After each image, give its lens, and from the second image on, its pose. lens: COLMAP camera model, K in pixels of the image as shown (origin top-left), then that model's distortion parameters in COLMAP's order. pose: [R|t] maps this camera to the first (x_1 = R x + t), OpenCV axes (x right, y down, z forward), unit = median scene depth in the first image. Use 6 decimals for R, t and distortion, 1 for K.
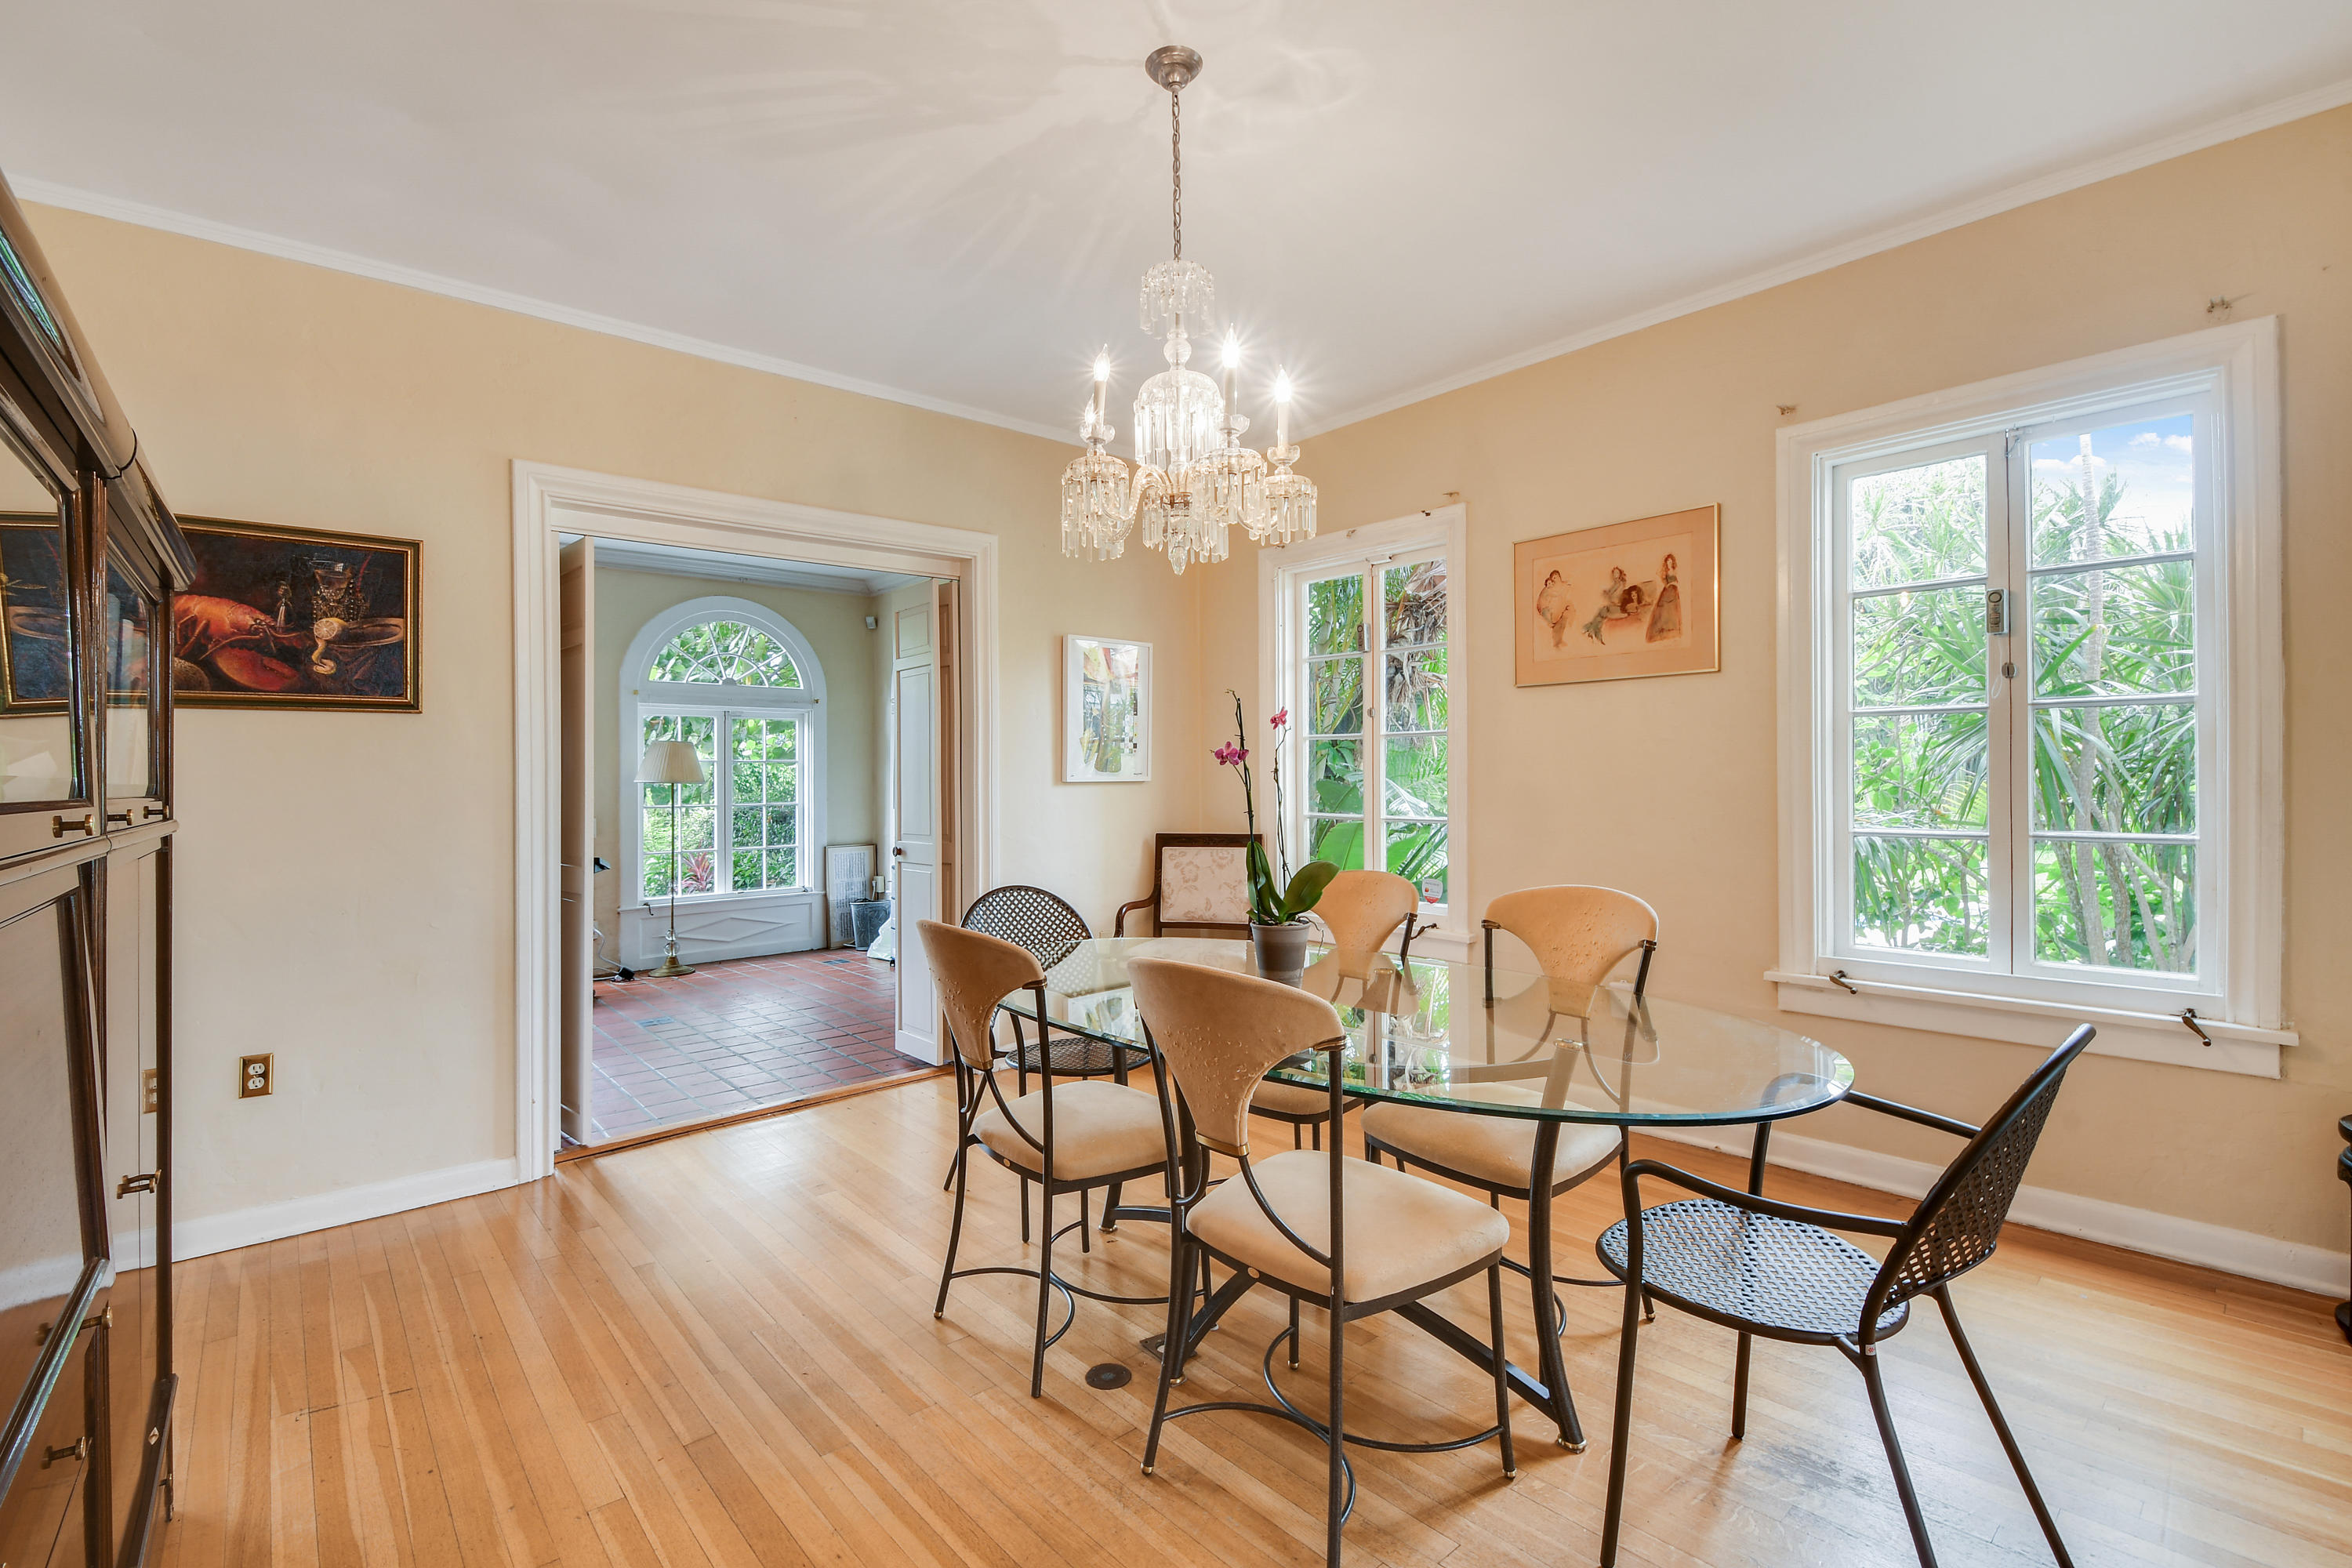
lens RADIAL K [[1053.7, 0, 1176.0], [0, 1053.7, 784.0], [0, 0, 1]] dist [0.031684, -0.016981]
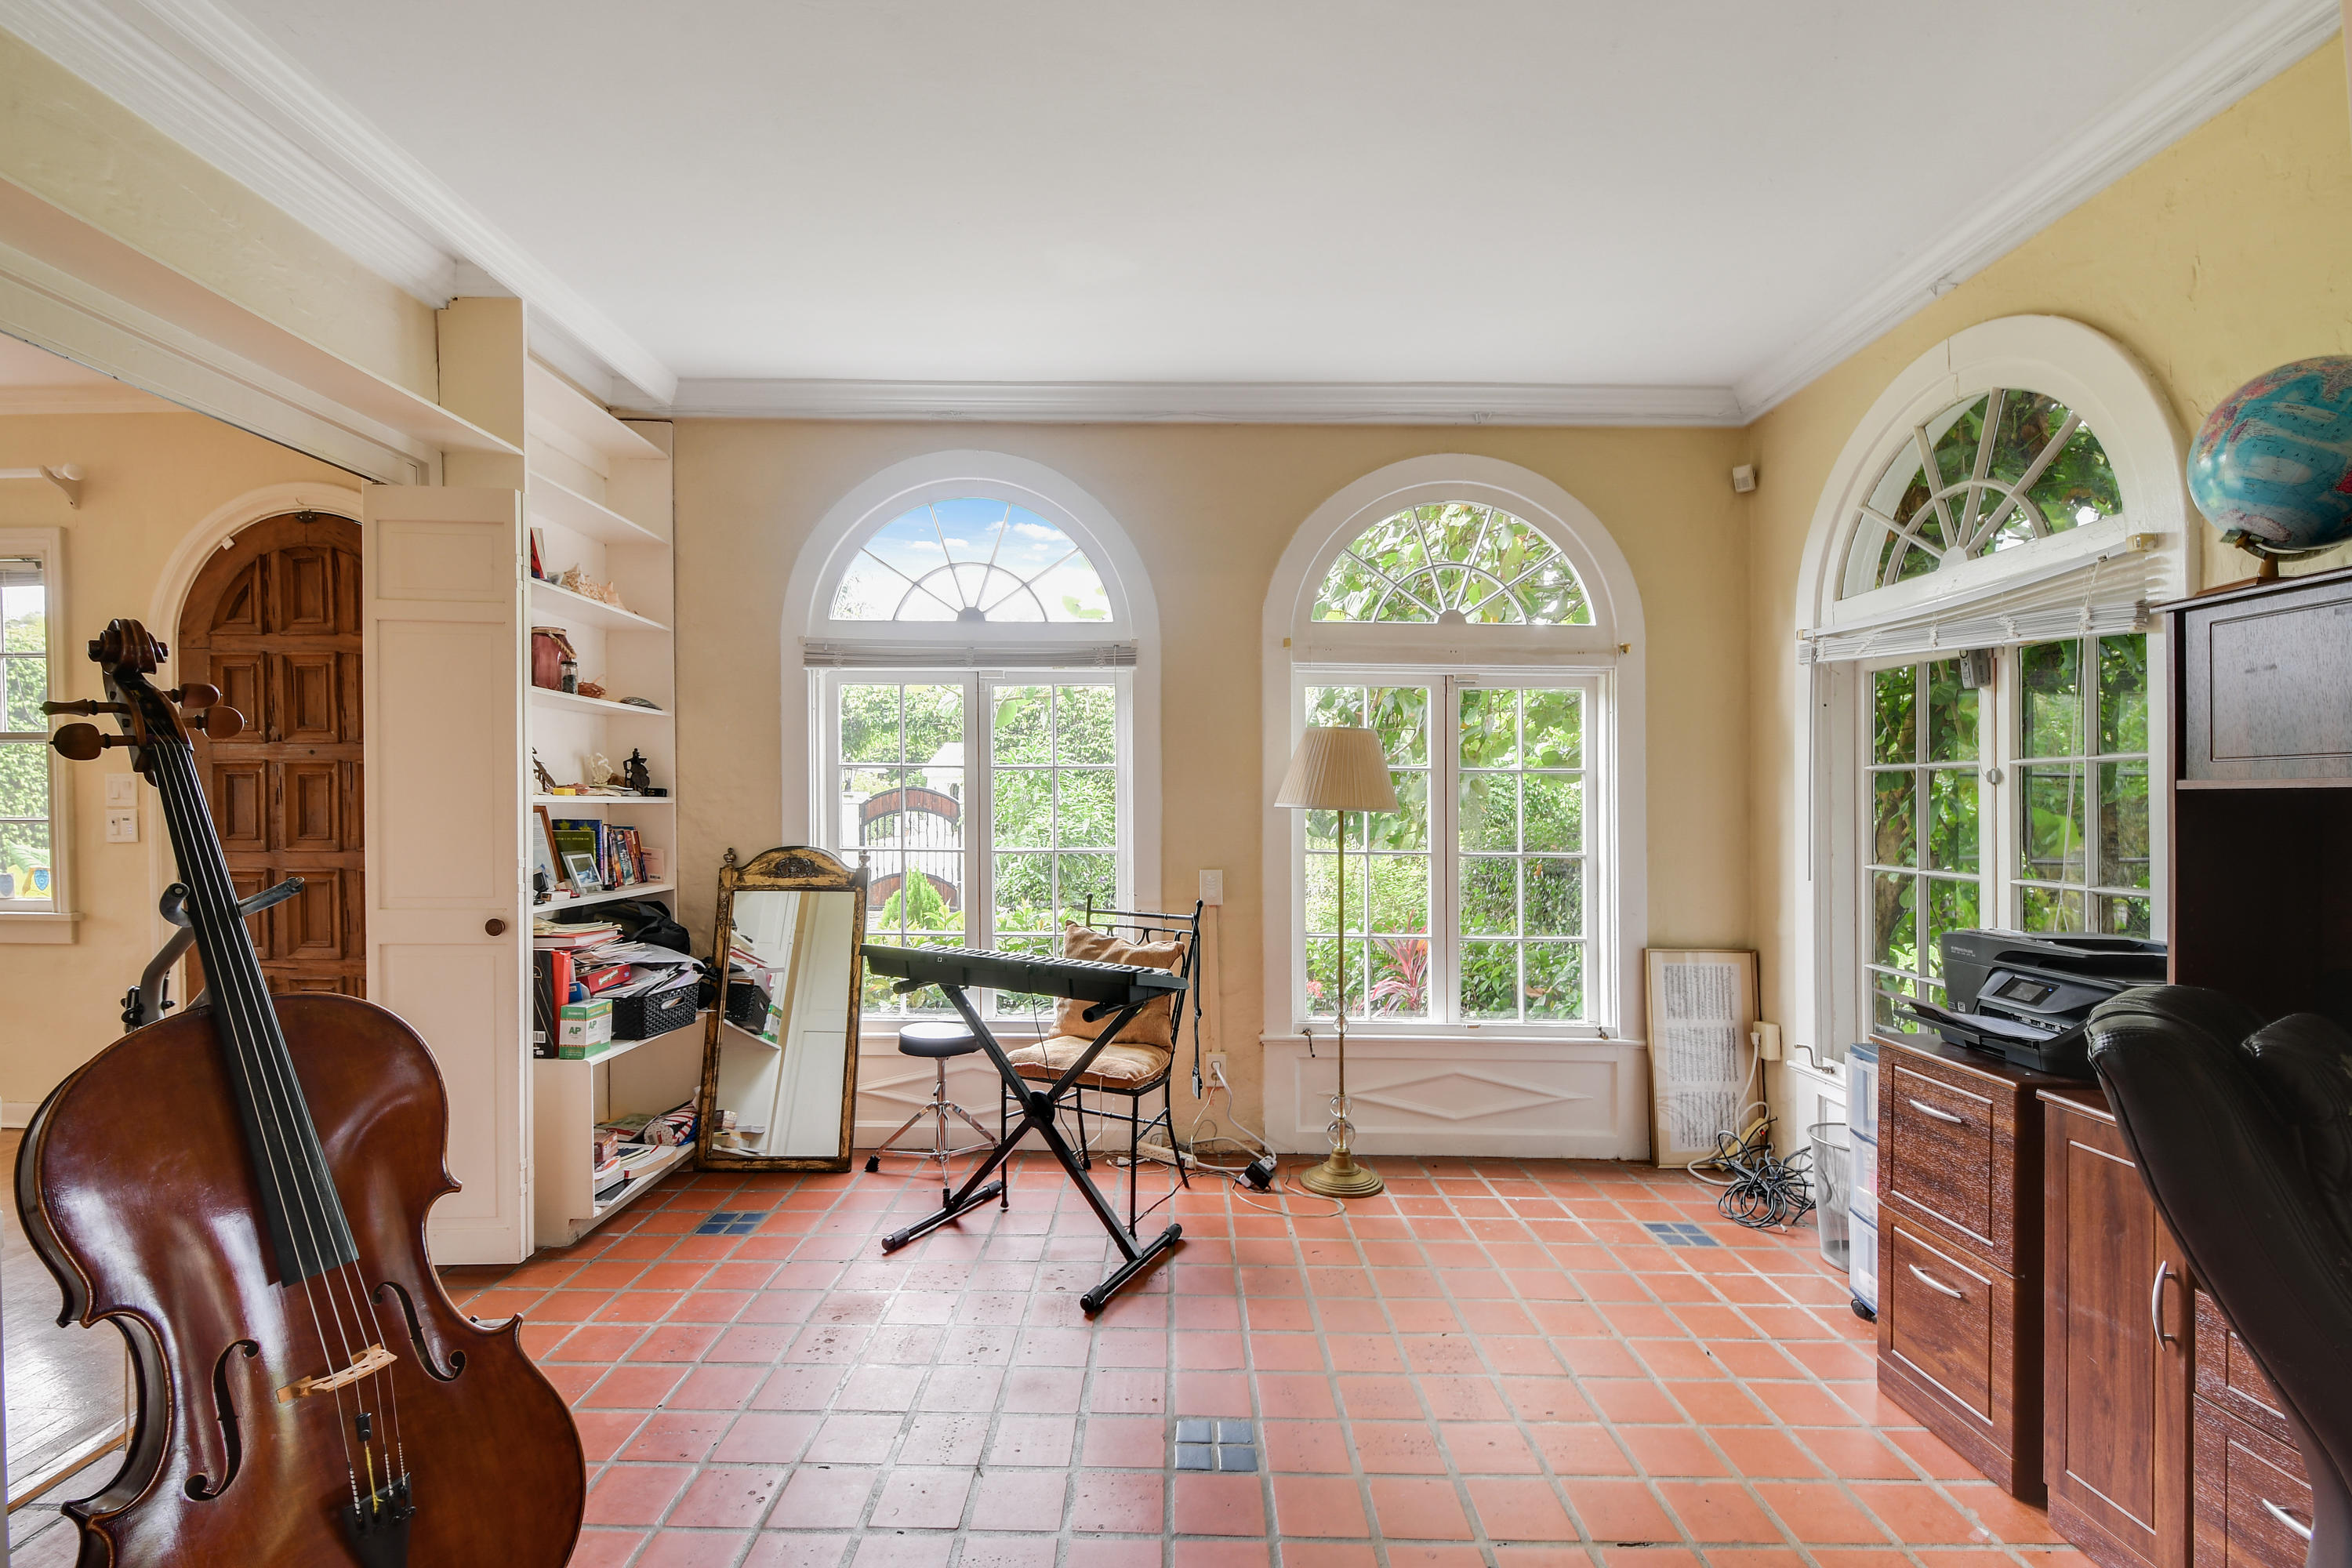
lens RADIAL K [[1053.7, 0, 1176.0], [0, 1053.7, 784.0], [0, 0, 1]] dist [0.031684, -0.016981]
pose [[0.760115, 0.002794, -0.649783, -0.181808], [-0.008861, 0.999942, -0.006065, -0.010314], [0.649729, 0.010367, 0.760096, 0.500778]]
